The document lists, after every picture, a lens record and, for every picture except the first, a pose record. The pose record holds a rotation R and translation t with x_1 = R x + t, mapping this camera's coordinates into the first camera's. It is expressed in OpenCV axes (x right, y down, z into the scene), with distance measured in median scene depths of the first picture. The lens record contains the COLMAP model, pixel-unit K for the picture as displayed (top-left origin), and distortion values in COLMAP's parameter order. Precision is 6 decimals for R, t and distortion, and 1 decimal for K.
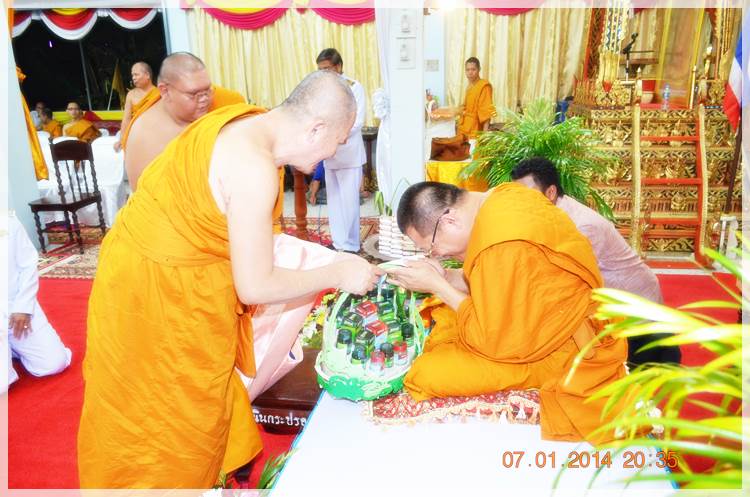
lens RADIAL K [[581.4, 0, 377.3], [0, 581.4, 248.2], [0, 0, 1]] dist [-0.009021, 0.001065]
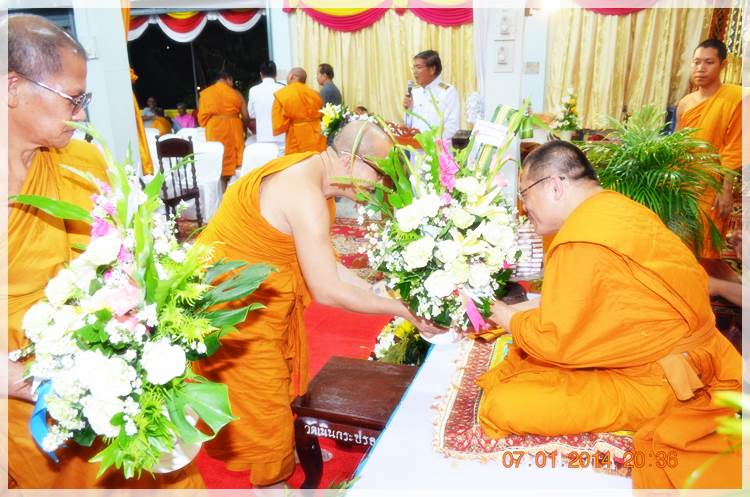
lens RADIAL K [[581.4, 0, 377.2], [0, 581.4, 245.8], [0, 0, 1]] dist [-0.009021, 0.001065]
pose [[0.986899, 0.049891, -0.153435, 0.005206], [-0.050639, 0.998717, -0.000969, -0.010065], [0.153189, 0.008726, 0.988158, 0.020231]]
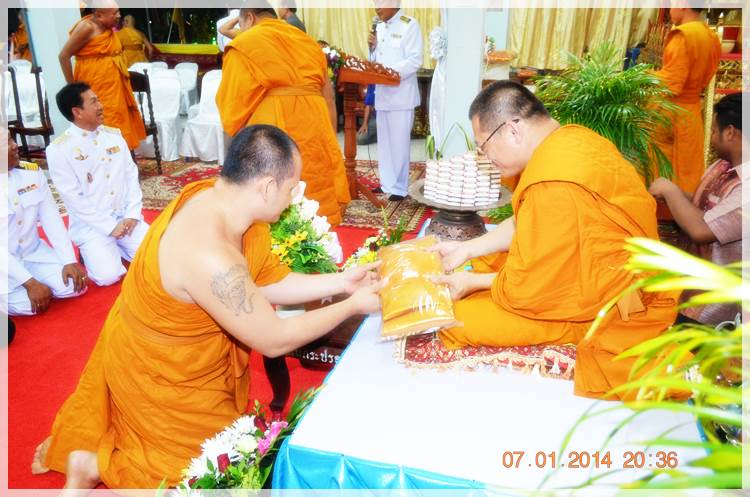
lens RADIAL K [[581.4, 0, 376.6], [0, 581.4, 247.3], [0, 0, 1]] dist [-0.009021, 0.001065]
pose [[0.994608, 0.060480, -0.084243, 0.006361], [-0.052554, 0.994248, 0.093317, 0.002148], [0.089402, -0.088387, 0.992066, 0.006176]]
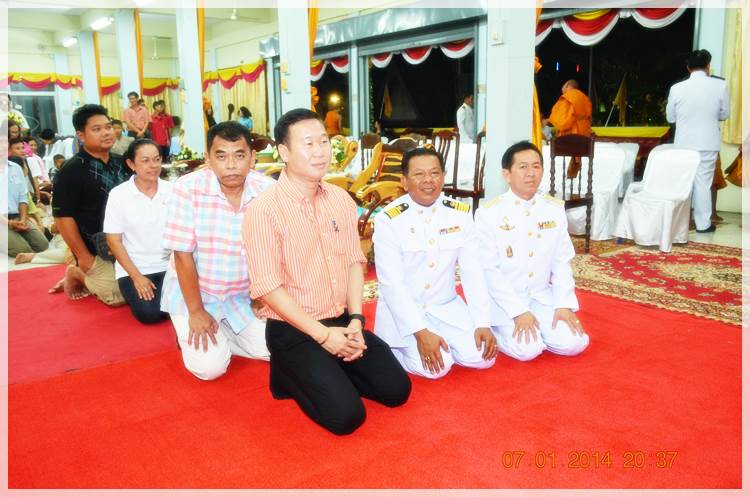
lens RADIAL K [[615.9, 0, 374.3], [0, 615.9, 244.6], [0, 0, 1]] dist [-0.024156, 0.013118]
pose [[0.720802, 0.147047, -0.677364, -0.088822], [-0.195840, 0.980626, 0.004482, 0.041327], [0.664899, 0.129424, 0.735635, 0.127416]]
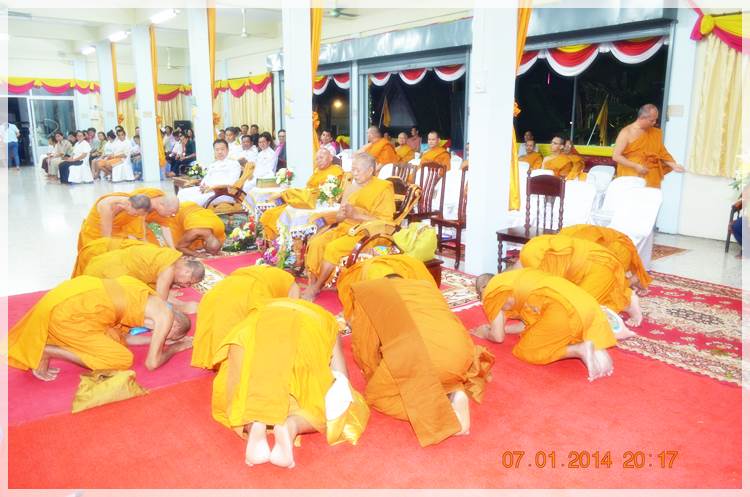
lens RADIAL K [[581.4, 0, 375.1], [0, 581.4, 246.0], [0, 0, 1]] dist [-0.009021, 0.001065]
pose [[0.718769, 0.173000, -0.673381, -0.054148], [-0.212585, 0.976847, 0.024051, -0.032170], [0.661950, 0.125863, 0.738905, 0.092961]]
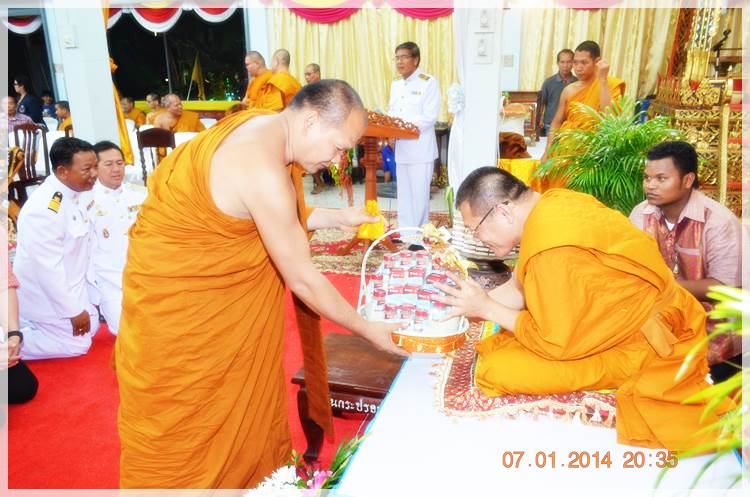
lens RADIAL K [[581.4, 0, 377.1], [0, 581.4, 248.0], [0, 0, 1]] dist [-0.009021, 0.001065]
pose [[0.993451, 0.044750, -0.105129, -0.010334], [-0.043859, 0.998980, 0.010772, 0.001974], [0.105504, -0.006090, 0.994400, -0.005977]]
